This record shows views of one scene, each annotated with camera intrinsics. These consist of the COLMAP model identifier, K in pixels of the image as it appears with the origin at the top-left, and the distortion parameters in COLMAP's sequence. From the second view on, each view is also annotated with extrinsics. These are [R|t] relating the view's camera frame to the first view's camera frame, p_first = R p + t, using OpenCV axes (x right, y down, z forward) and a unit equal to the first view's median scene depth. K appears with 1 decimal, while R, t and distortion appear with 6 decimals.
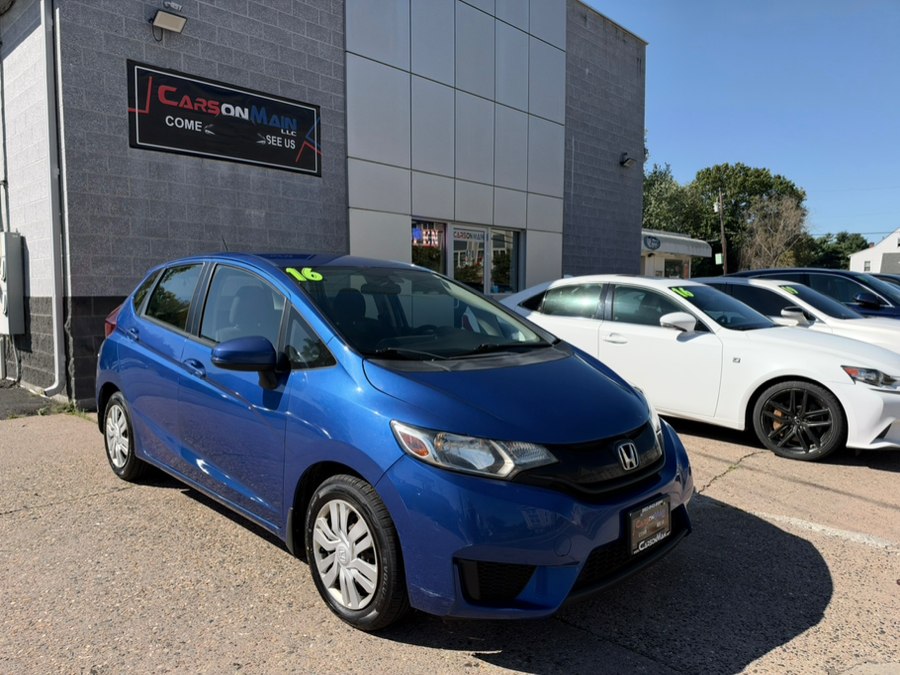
lens RADIAL K [[644.9, 0, 441.2], [0, 644.9, 342.7], [0, 0, 1]] dist [-0.007779, -0.003975]
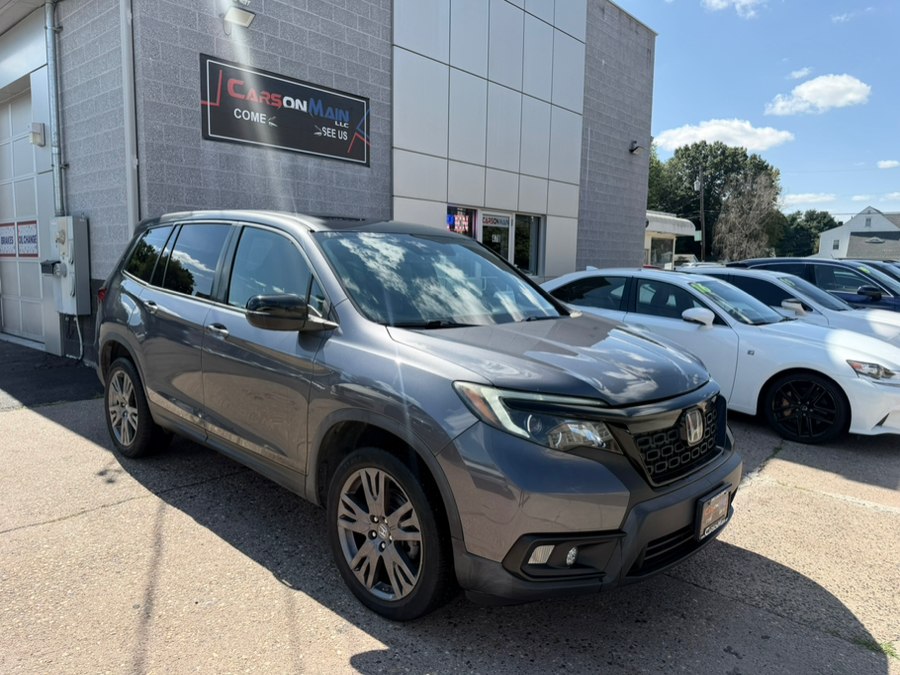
lens RADIAL K [[632.1, 0, 446.0], [0, 632.1, 334.4], [0, 0, 1]] dist [0.009377, -0.002277]
pose [[0.998919, 0.010596, 0.045265, -0.111316], [-0.012282, 0.999235, 0.037128, -0.025007], [-0.044837, -0.037643, 0.998285, -0.049157]]
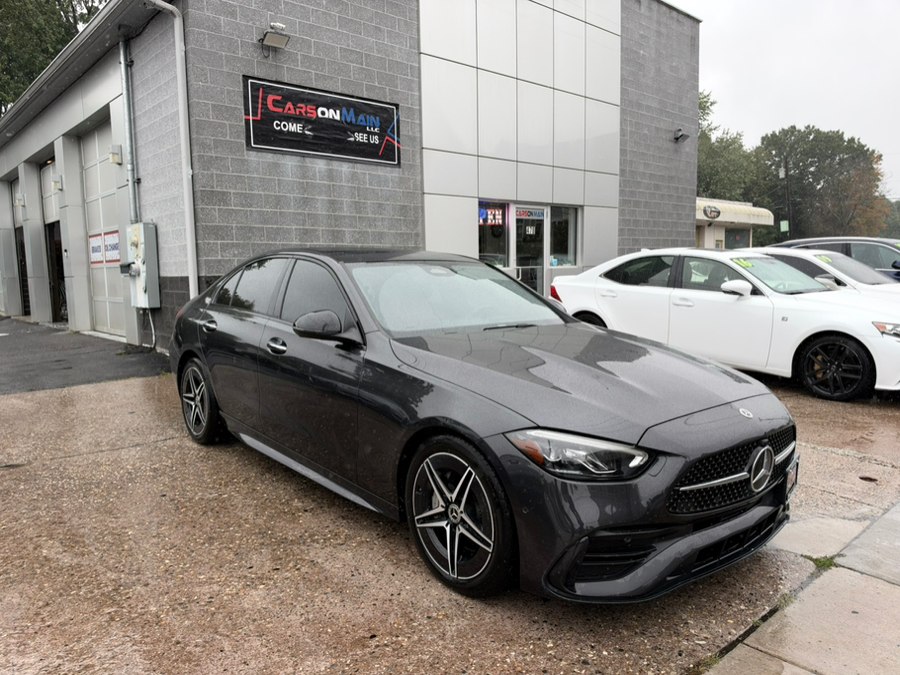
lens RADIAL K [[646.2, 0, 450.3], [0, 646.2, 343.0], [0, 0, 1]] dist [0.002796, -0.013850]
pose [[0.997070, -0.009540, -0.075891, -0.016047], [0.012592, 0.999127, 0.039831, 0.010207], [0.075445, -0.040670, 0.996320, -0.153873]]
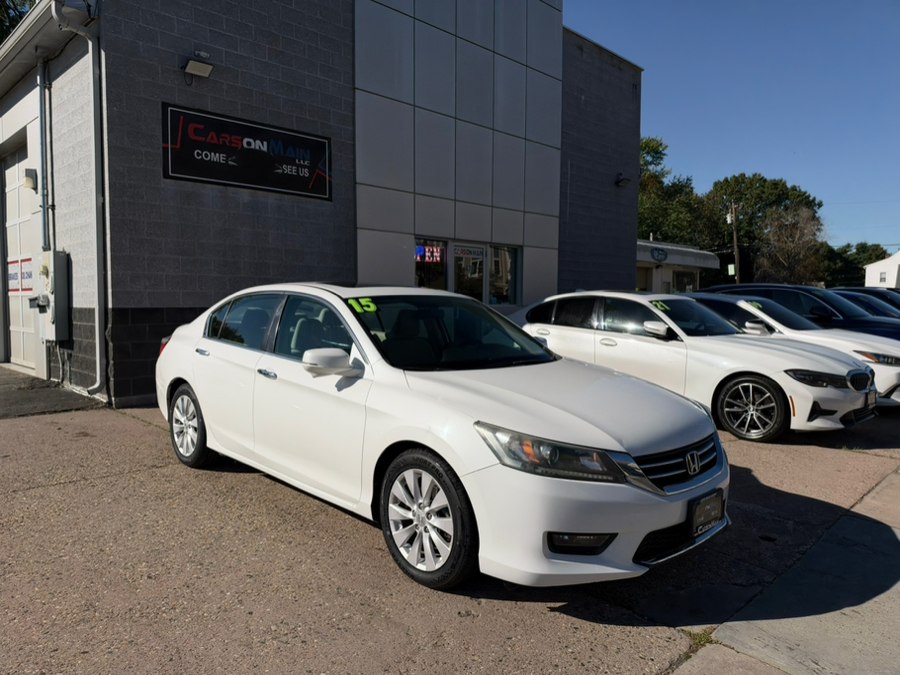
lens RADIAL K [[646.2, 0, 450.3], [0, 646.2, 343.0], [0, 0, 1]] dist [0.002796, -0.013850]
pose [[0.999845, 0.005443, -0.016745, 0.041207], [-0.005654, 0.999905, -0.012571, 0.001876], [0.016675, 0.012664, 0.999781, -0.119339]]
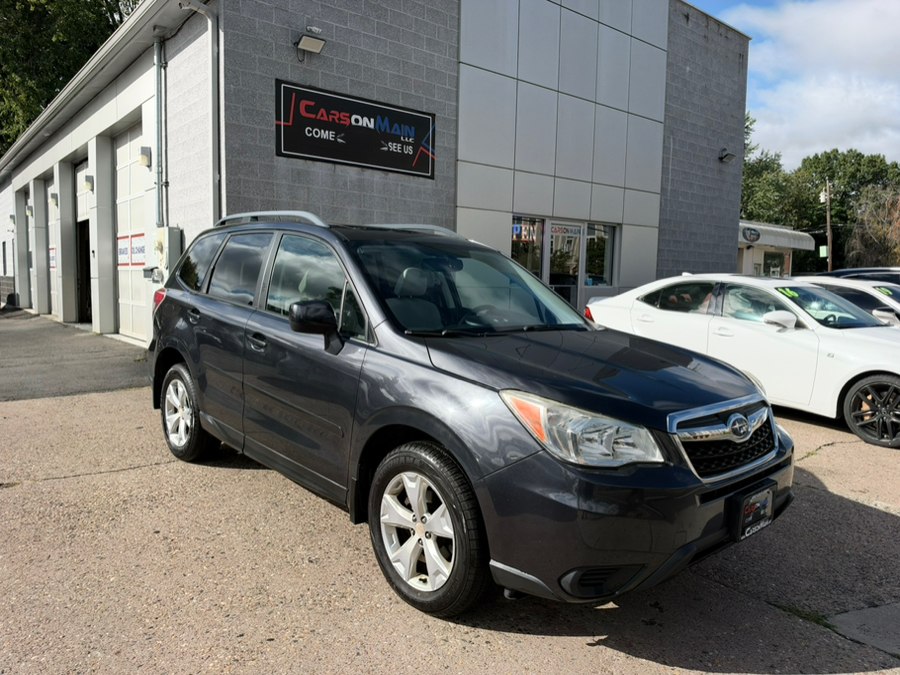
lens RADIAL K [[641.8, 0, 450.8], [0, 641.8, 338.2], [0, 0, 1]] dist [0.062948, -0.124534]
pose [[0.992872, 0.029526, -0.115467, -0.024225], [-0.027969, 0.999495, 0.015078, -0.001851], [0.115854, -0.011741, 0.993197, -0.102316]]
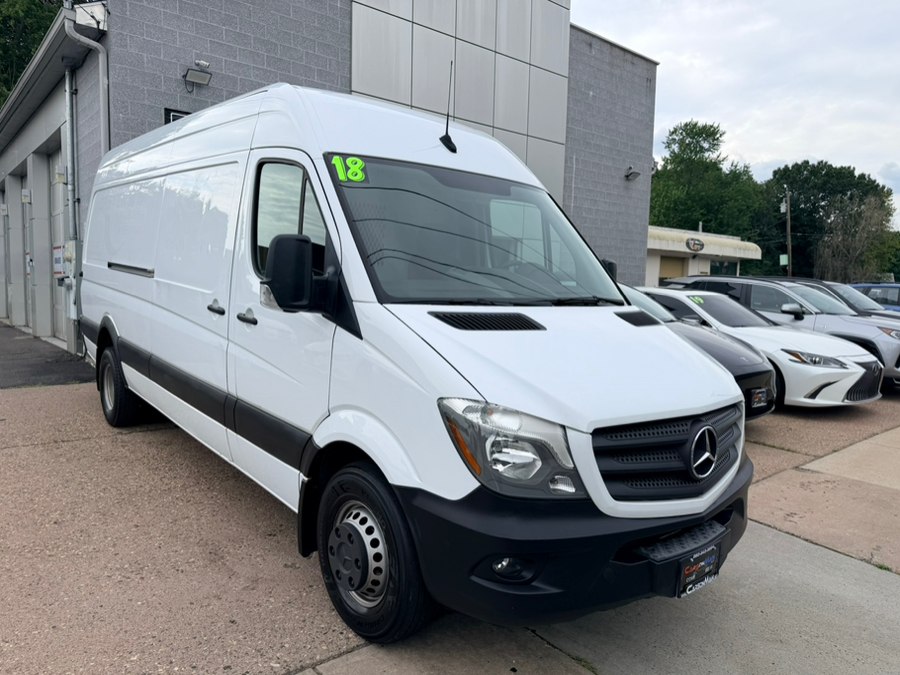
lens RADIAL K [[630.8, 0, 452.0], [0, 630.8, 339.6], [0, 0, 1]] dist [0.010073, -0.003156]
pose [[0.993537, 0.032118, -0.108867, 0.193493], [-0.031155, 0.999459, 0.010531, -0.009385], [0.109147, -0.007072, 0.994001, -0.162060]]
